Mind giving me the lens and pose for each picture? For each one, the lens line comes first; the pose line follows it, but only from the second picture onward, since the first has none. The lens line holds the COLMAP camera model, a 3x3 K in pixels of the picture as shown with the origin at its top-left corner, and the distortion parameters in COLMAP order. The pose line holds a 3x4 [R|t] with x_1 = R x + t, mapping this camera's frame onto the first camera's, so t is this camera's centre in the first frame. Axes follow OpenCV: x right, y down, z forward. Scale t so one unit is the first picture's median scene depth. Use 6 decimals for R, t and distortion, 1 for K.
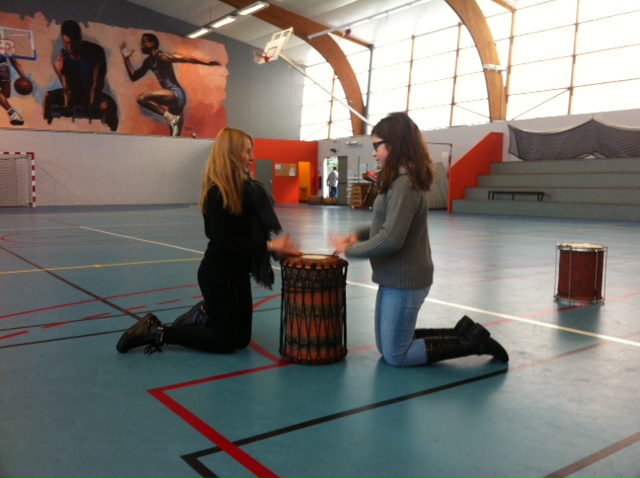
lens RADIAL K [[616.3, 0, 320.0], [0, 616.3, 239.0], [0, 0, 1]] dist [0.003715, -0.165556]
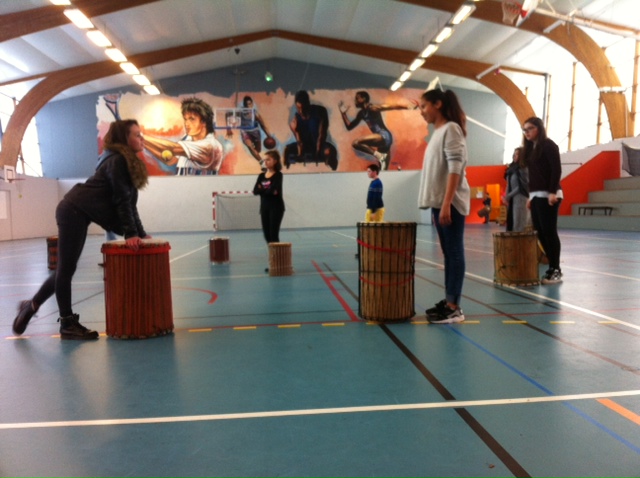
lens RADIAL K [[616.3, 0, 320.0], [0, 616.3, 239.0], [0, 0, 1]] dist [0.003715, -0.165556]
pose [[0.845130, -0.011102, -0.534445, 0.338553], [-0.006162, 0.999516, -0.030507, 0.010836], [0.534525, 0.029076, 0.844653, -0.119839]]
